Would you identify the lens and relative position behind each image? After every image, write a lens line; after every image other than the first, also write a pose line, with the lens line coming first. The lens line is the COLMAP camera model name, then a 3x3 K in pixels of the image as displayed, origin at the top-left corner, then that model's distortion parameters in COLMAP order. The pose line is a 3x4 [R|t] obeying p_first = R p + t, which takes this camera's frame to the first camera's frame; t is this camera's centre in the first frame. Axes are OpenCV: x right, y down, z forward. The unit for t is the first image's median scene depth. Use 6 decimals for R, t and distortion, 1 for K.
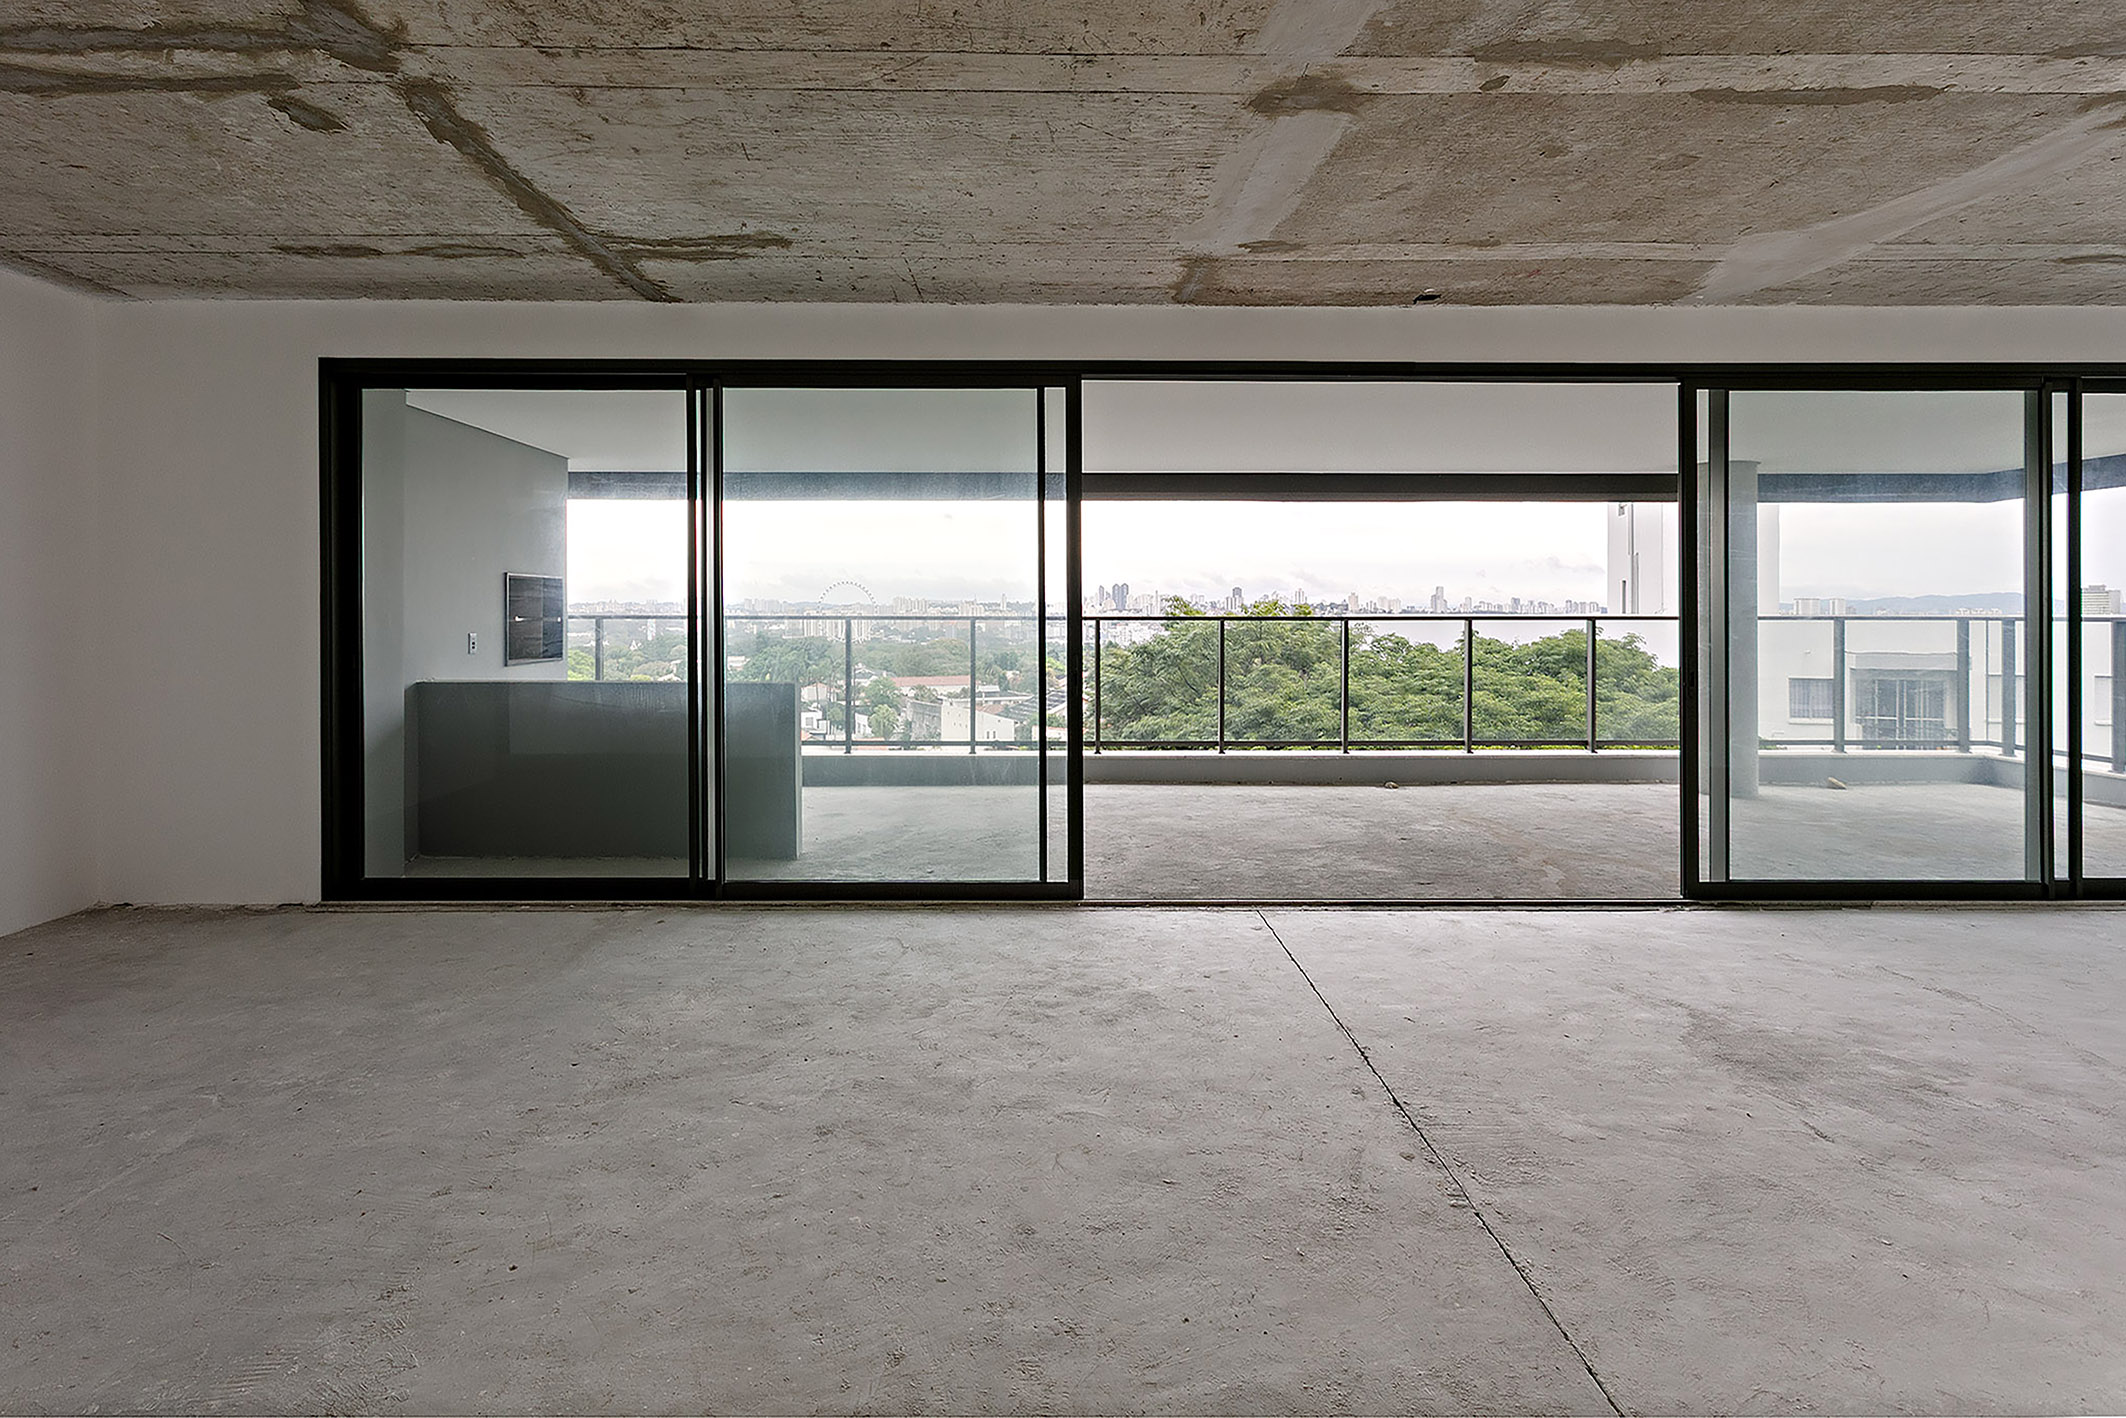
lens RADIAL K [[1049.8, 0, 956.1], [0, 1049.8, 616.0], [0, 0, 1]] dist [-0.000664, -0.000165]
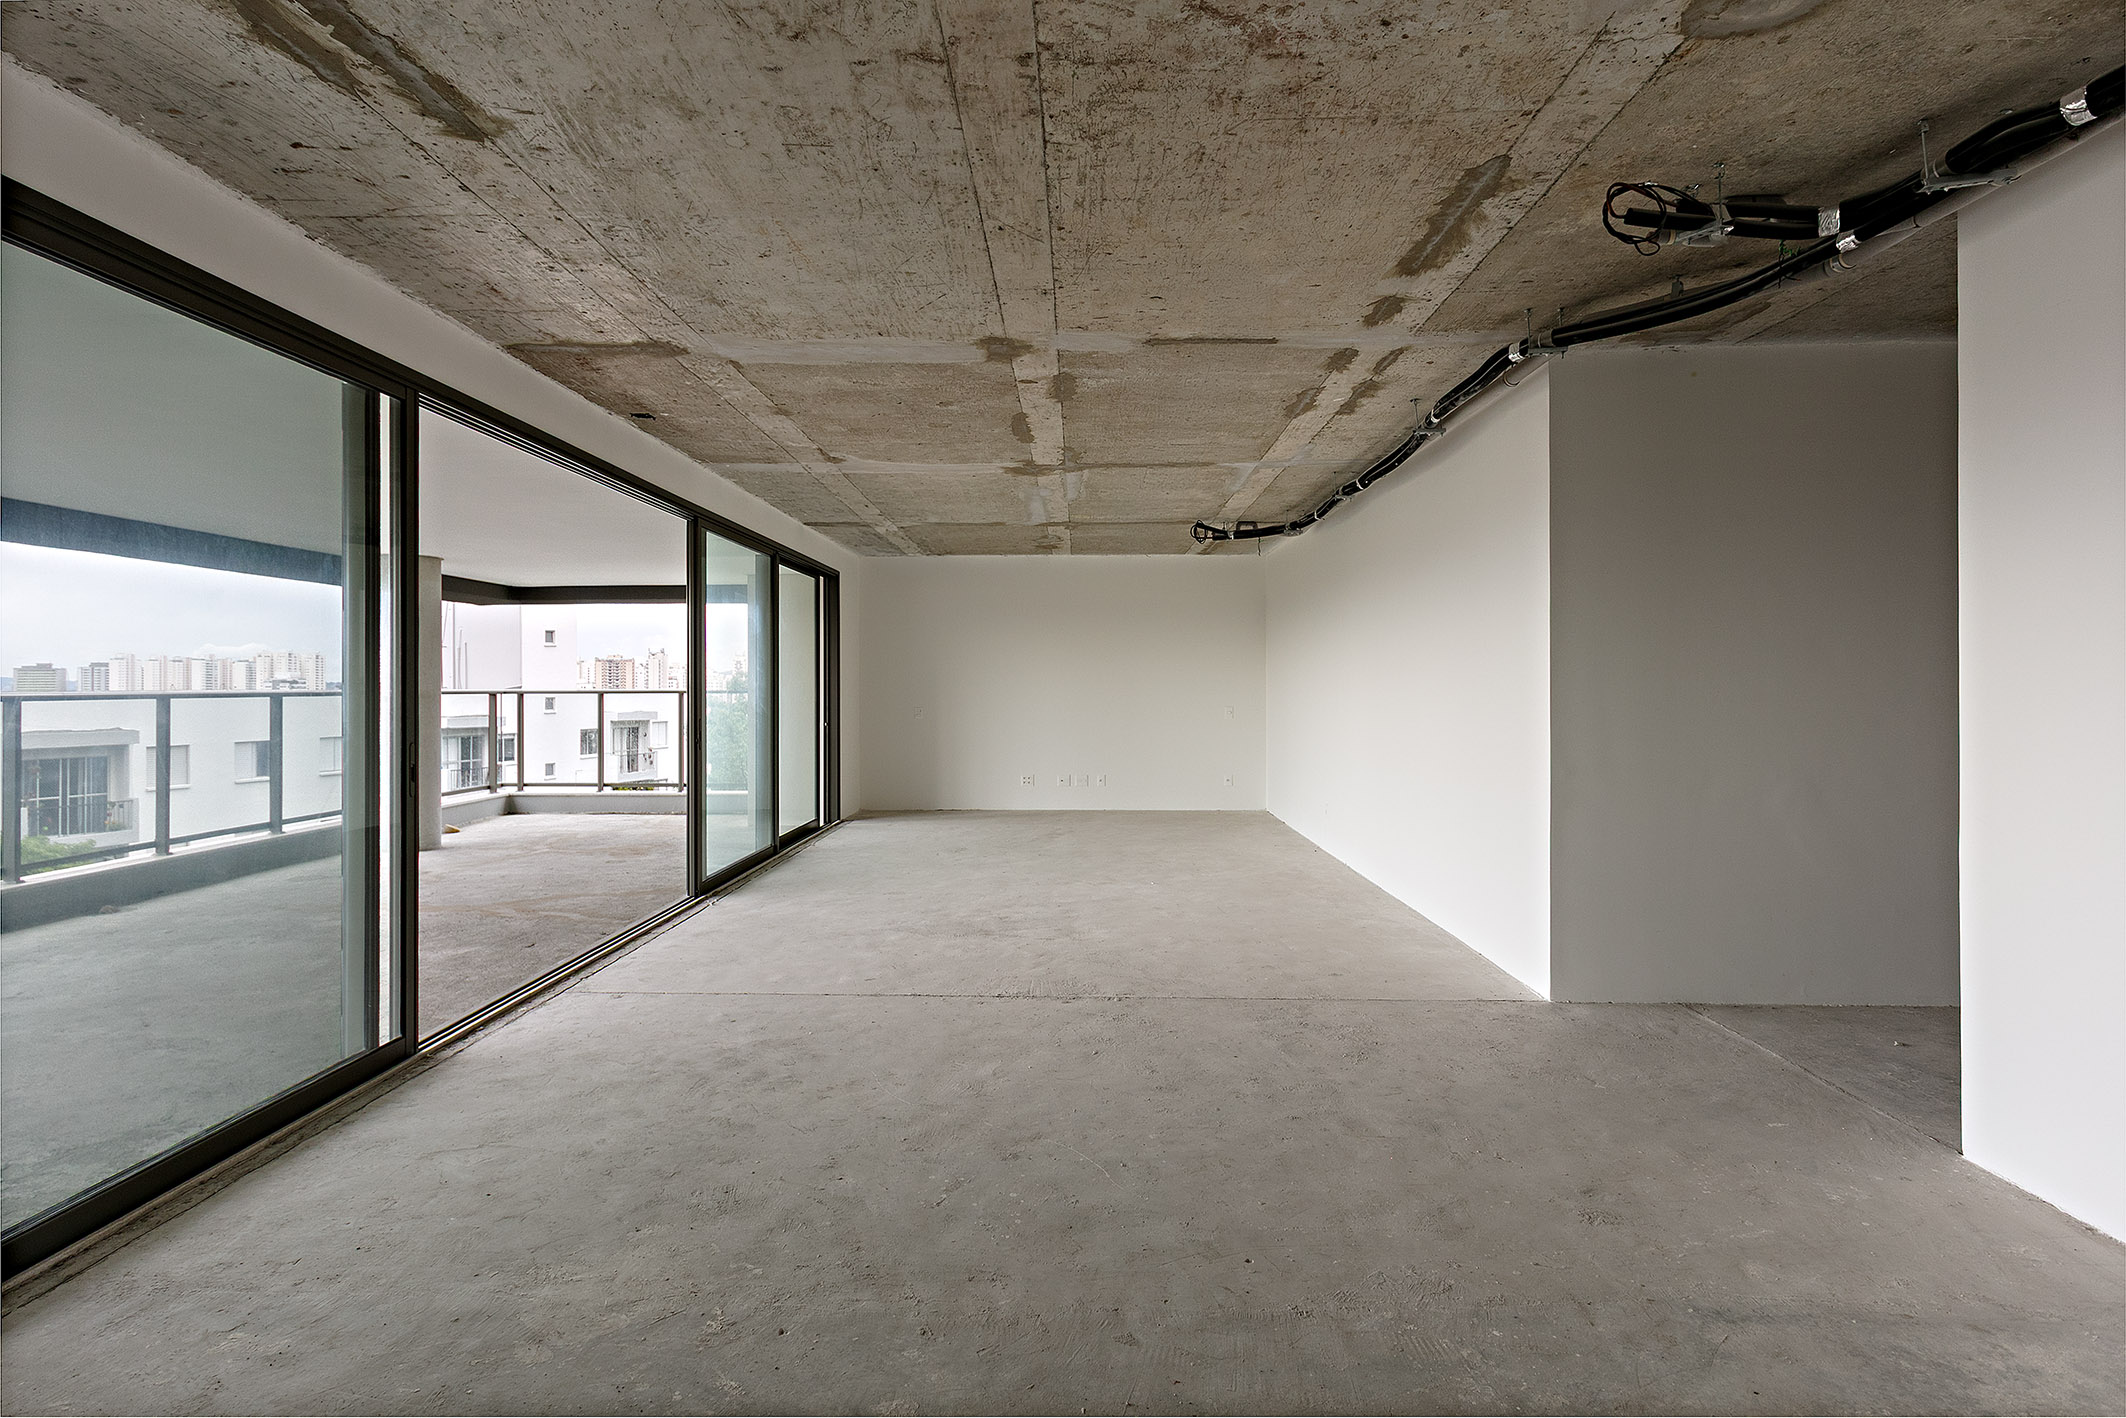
lens RADIAL K [[1049.8, 0, 1052.3], [0, 1049.8, 688.0], [0, 0, 1]] dist [-0.000664, -0.000165]
pose [[0.027323, -0.002580, 0.999623, -0.979255], [0.006586, 0.999975, 0.002401, -0.004766], [-0.999605, 0.006517, 0.027339, 0.734588]]
